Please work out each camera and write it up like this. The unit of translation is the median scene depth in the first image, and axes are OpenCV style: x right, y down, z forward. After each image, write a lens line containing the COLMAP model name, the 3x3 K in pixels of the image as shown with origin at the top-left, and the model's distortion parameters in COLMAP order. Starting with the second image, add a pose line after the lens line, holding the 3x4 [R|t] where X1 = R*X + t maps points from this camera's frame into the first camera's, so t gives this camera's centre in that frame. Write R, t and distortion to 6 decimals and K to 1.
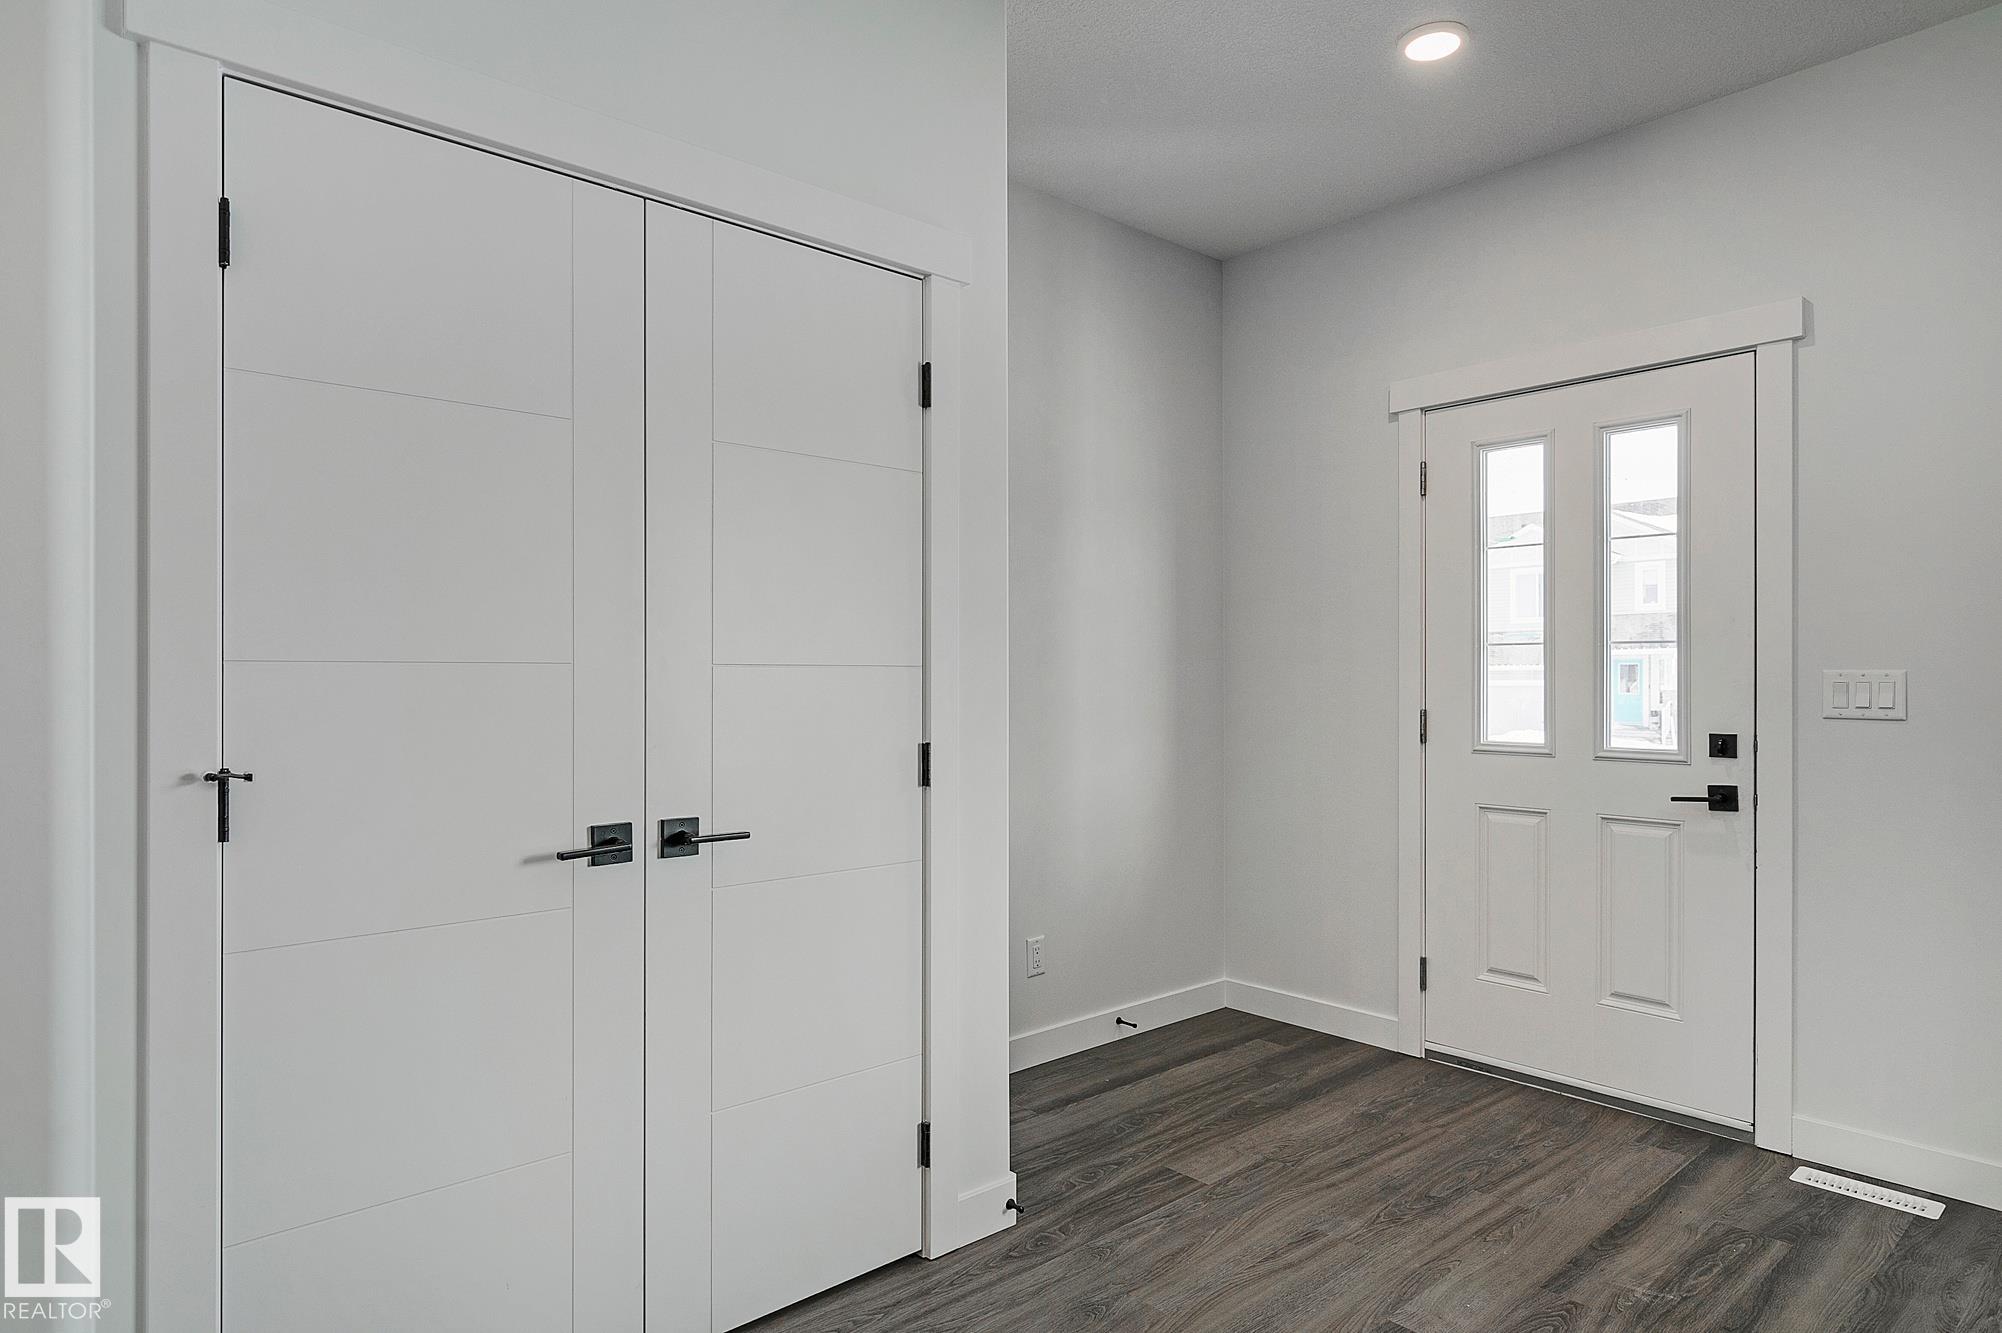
lens RADIAL K [[1153.6, 0, 1003.1], [0, 1153.6, 673.4], [0, 0, 1]] dist [0.002328, 0.001162]
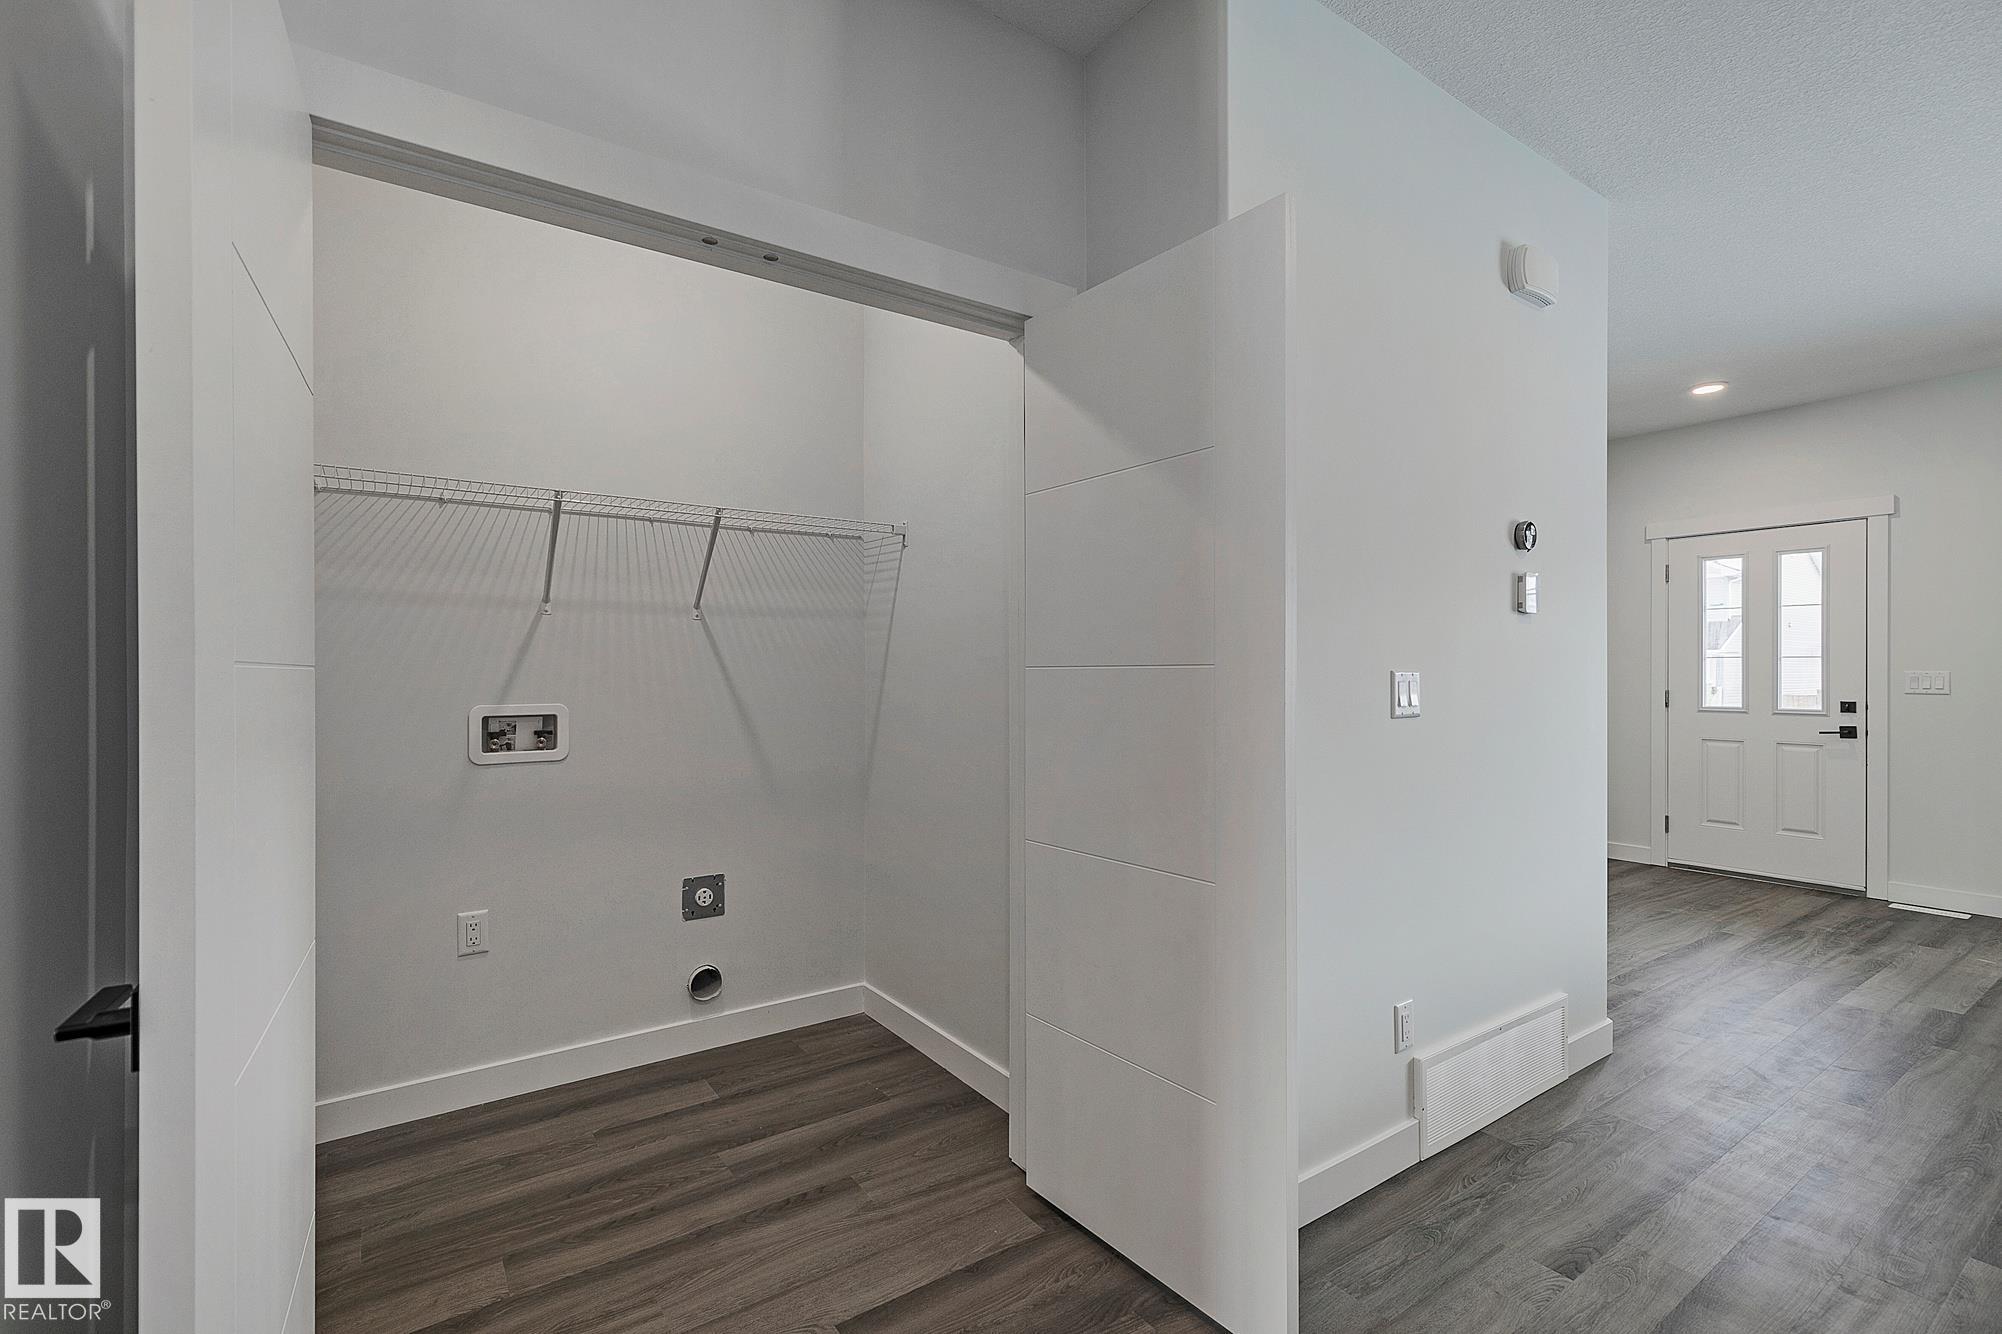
lens RADIAL K [[907.6, 0, 997.0], [0, 907.6, 669.8], [0, 0, 1]] dist [0.011523, -0.001580]
pose [[0.992630, 0.000197, -0.121185, -0.705683], [-0.000038, 0.999999, 0.001315, -0.006880], [0.121186, -0.001300, 0.992629, -0.831557]]
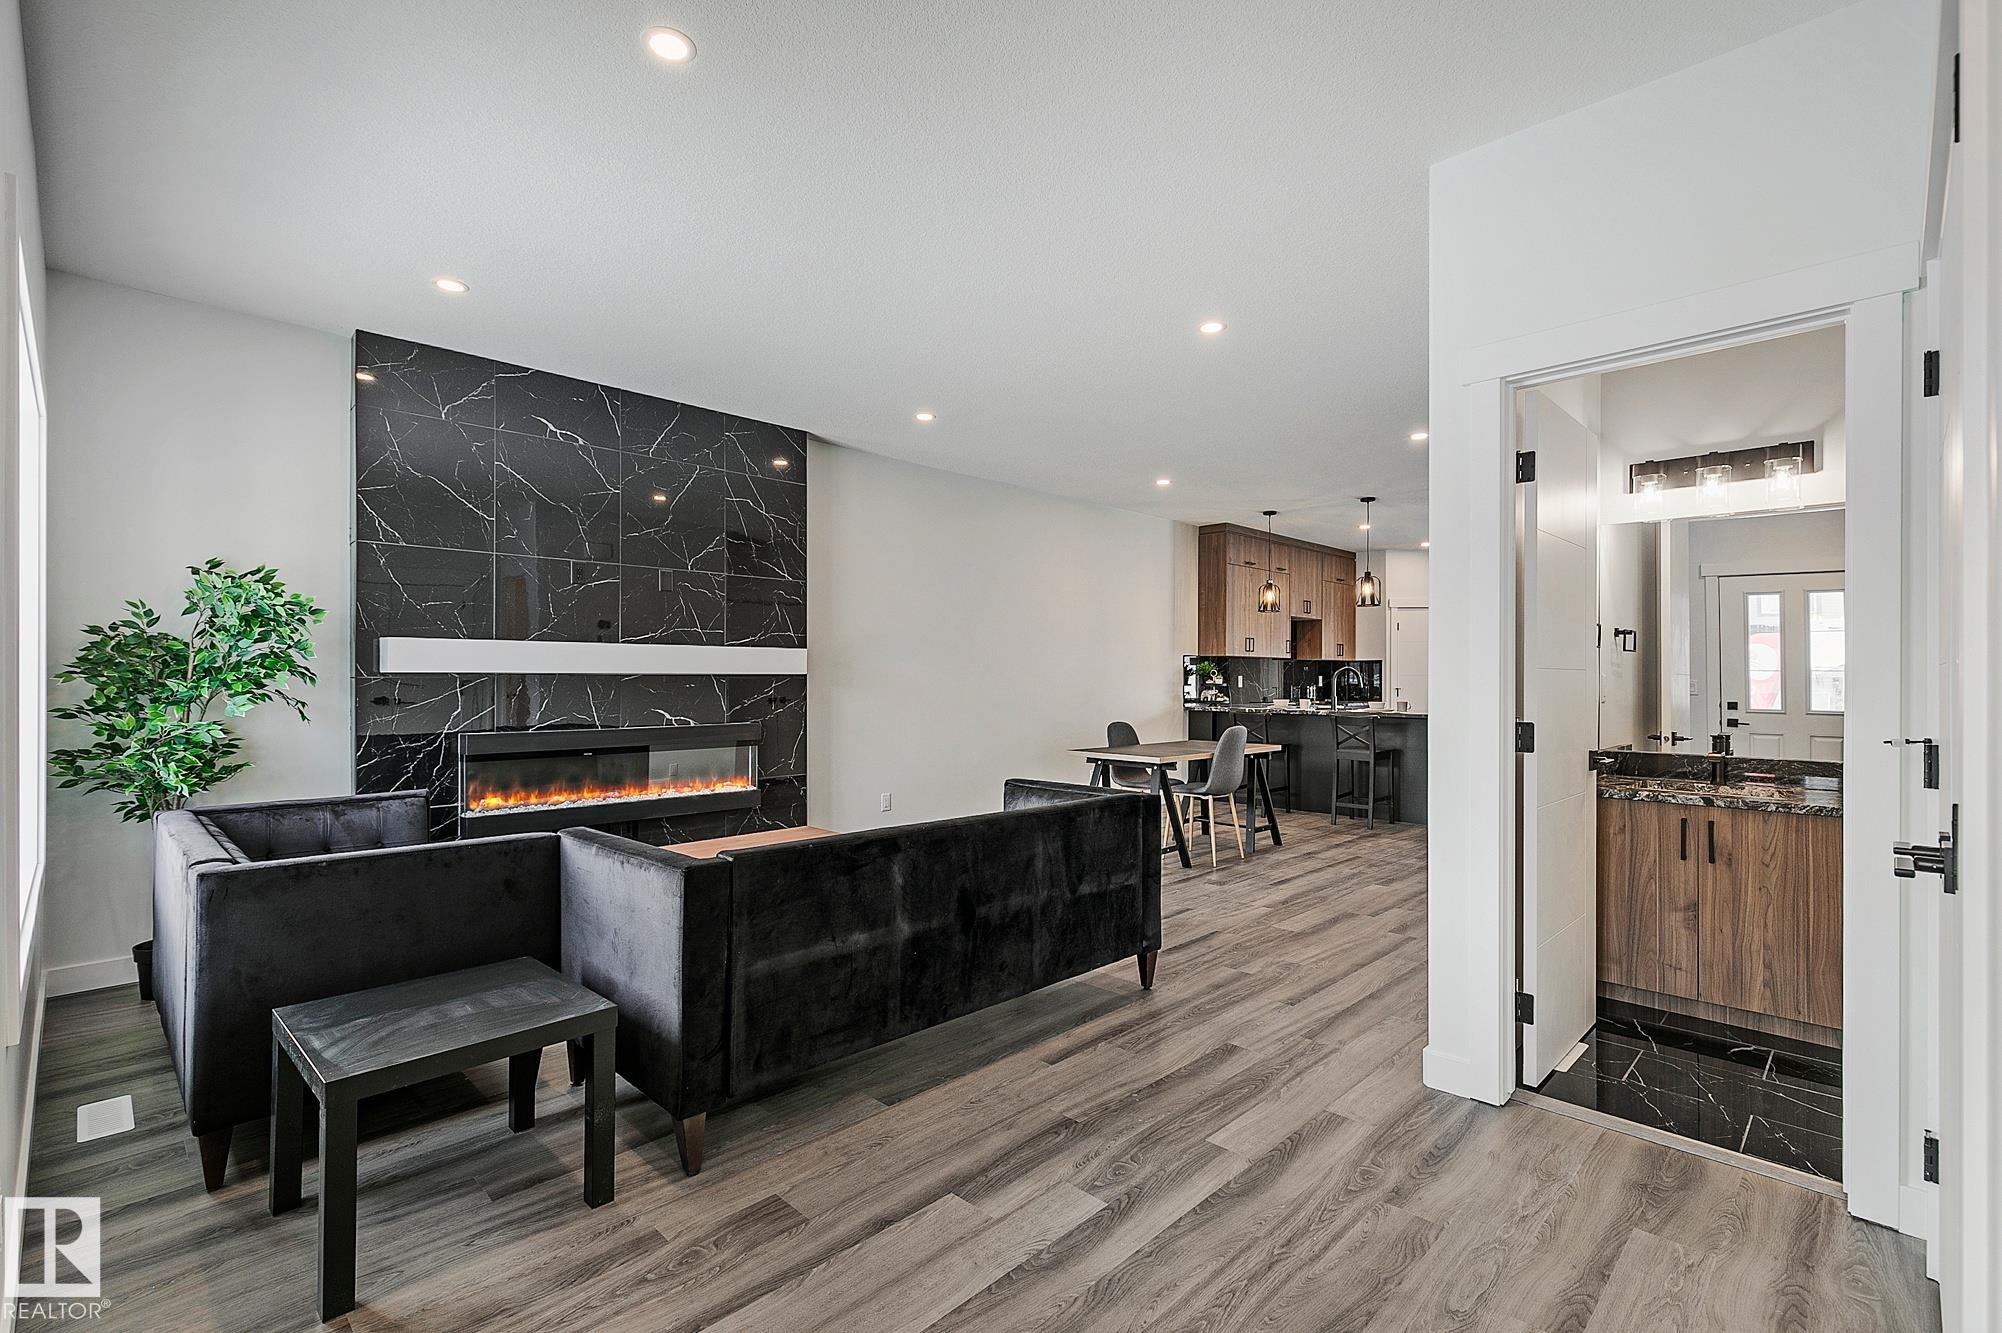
lens RADIAL K [[907.6, 0, 993.3], [0, 907.6, 672.9], [0, 0, 1]] dist [0.011523, -0.001580]
pose [[-0.998713, -0.001491, -0.050699, 0.299705], [-0.001294, 0.999992, -0.003900, 0.000357], [0.050704, -0.003829, -0.998706, 1.093305]]
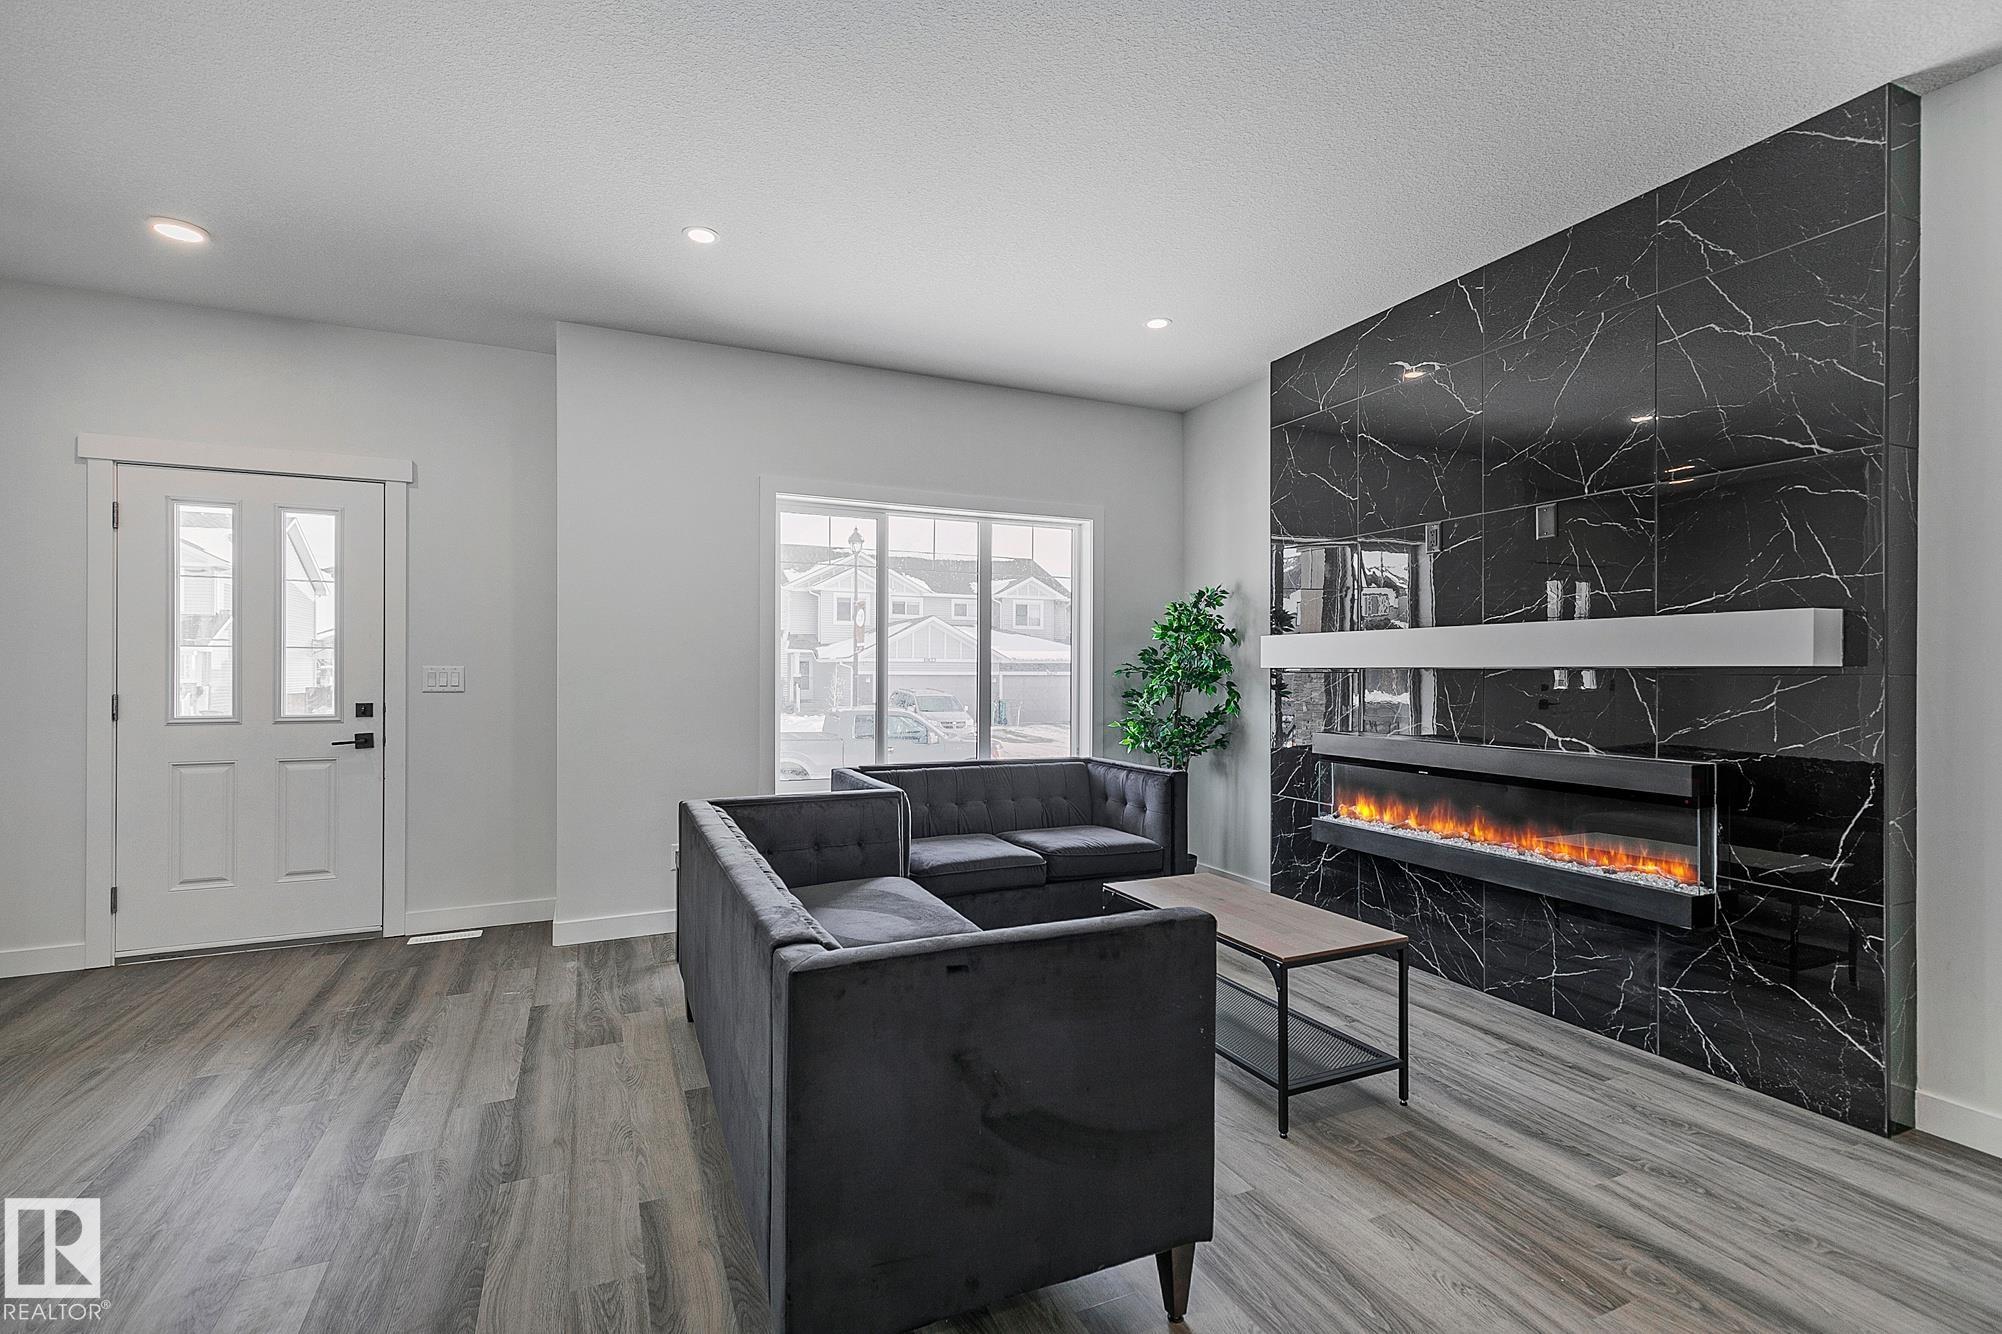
lens RADIAL K [[907.6, 0, 1007.3], [0, 907.6, 672.1], [0, 0, 1]] dist [0.011523, -0.001580]
pose [[0.299242, -0.000165, 0.954177, -0.378213], [-0.003192, 0.999994, 0.001174, 0.002087], [-0.954172, -0.003397, 0.299240, -0.307614]]
